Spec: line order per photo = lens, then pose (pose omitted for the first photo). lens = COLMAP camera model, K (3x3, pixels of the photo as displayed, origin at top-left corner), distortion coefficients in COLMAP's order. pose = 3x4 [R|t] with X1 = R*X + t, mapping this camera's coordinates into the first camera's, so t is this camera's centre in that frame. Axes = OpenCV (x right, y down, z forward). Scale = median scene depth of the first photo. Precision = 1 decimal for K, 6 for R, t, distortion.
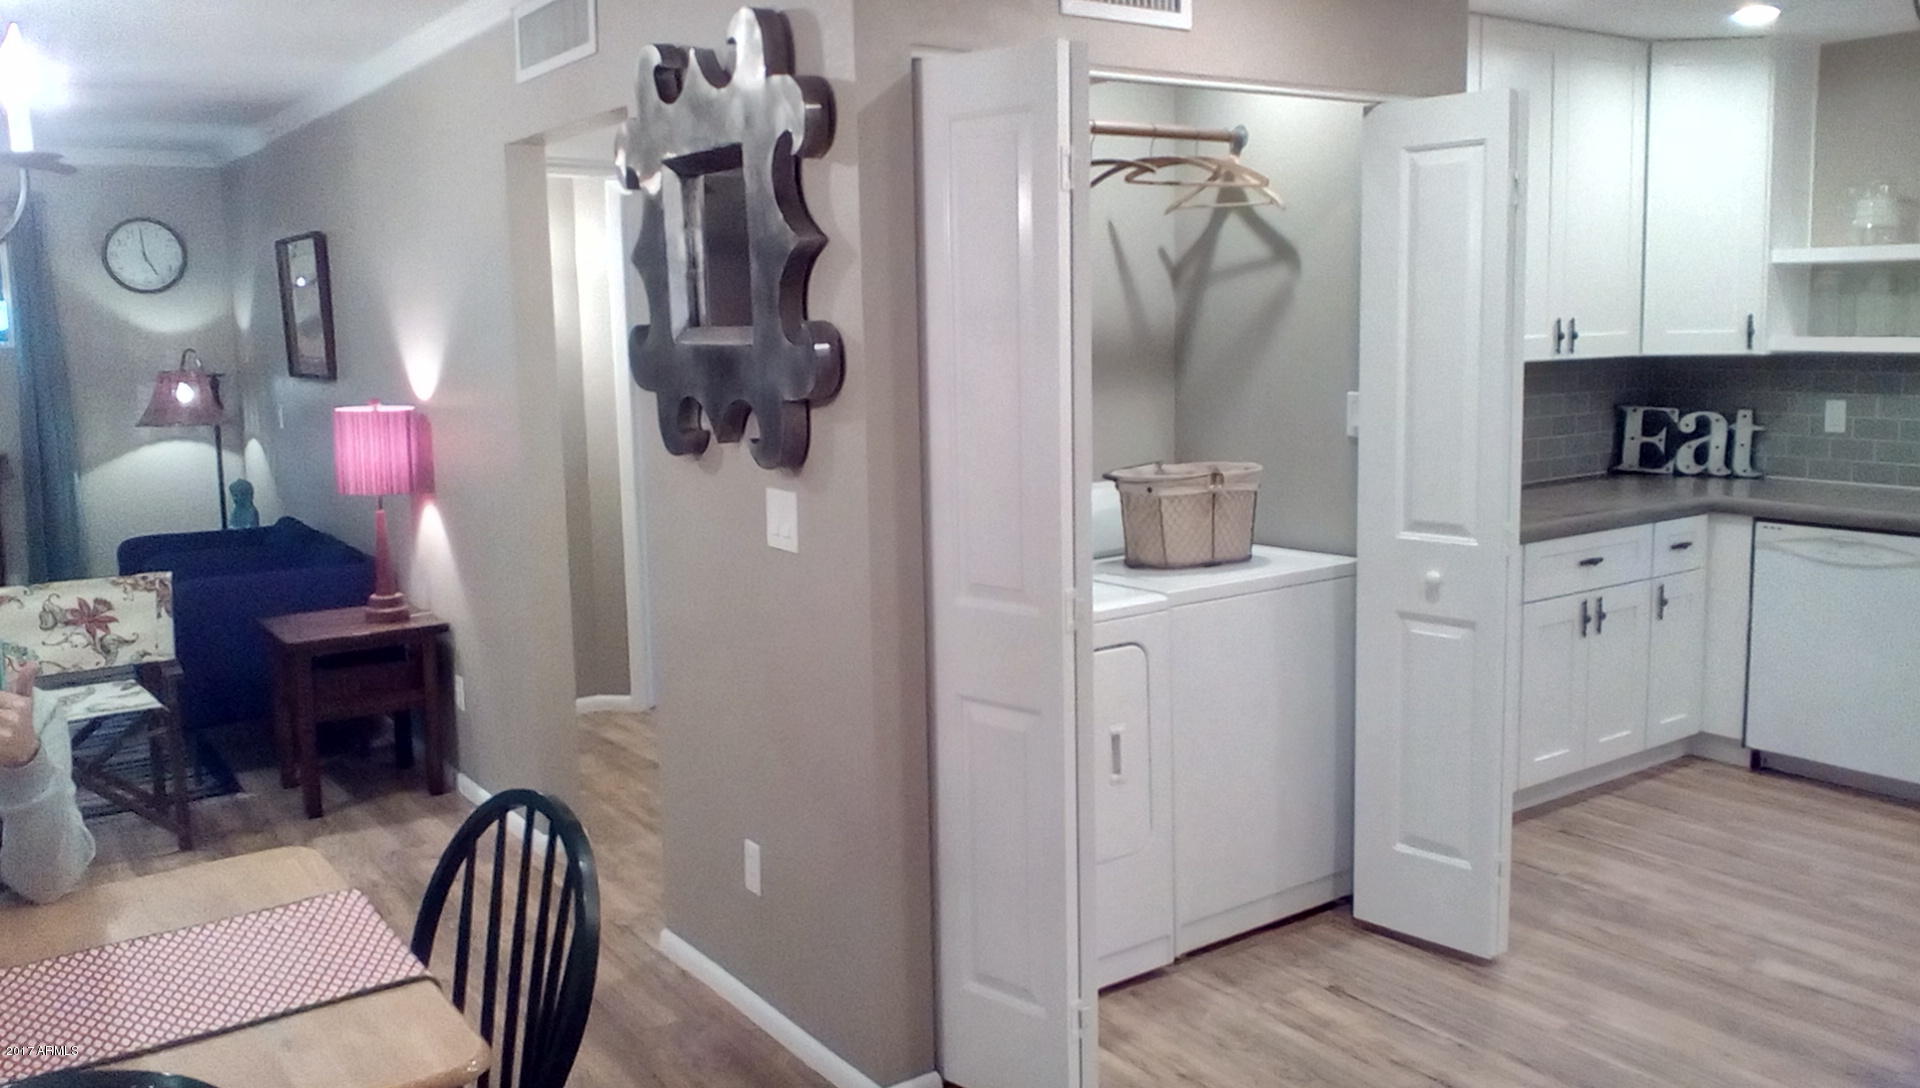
lens RADIAL K [[1528.7, 0, 960.0], [0, 1528.7, 544.0], [0, 0, 1]] dist [0.120665, -0.000325]
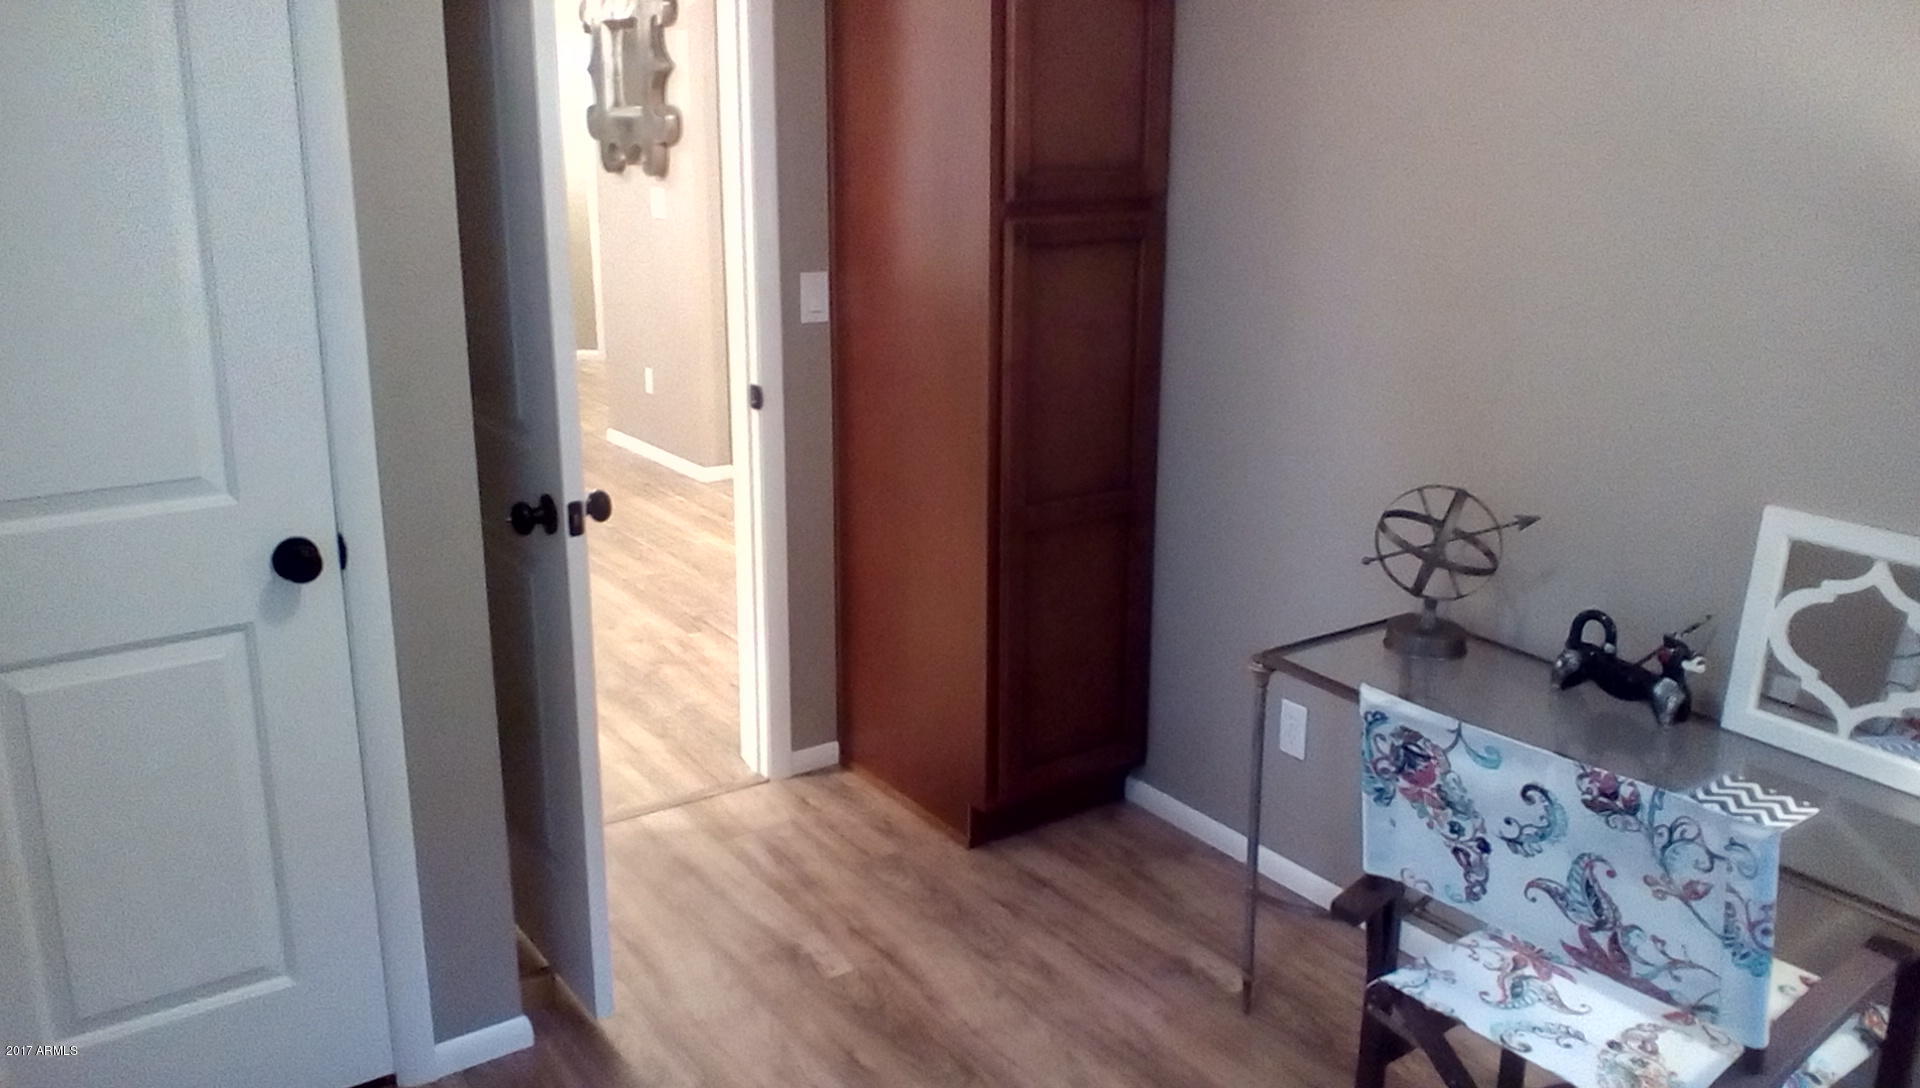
lens RADIAL K [[1559.4, 0, 960.0], [0, 1559.4, 544.0], [0, 0, 1]] dist [-0.006188, -0.003372]
pose [[0.999823, 0.018769, 0.000875, 0.284874], [-0.018716, 0.990785, 0.134143, 0.143132], [0.001651, -0.134136, 0.990962, -1.091132]]
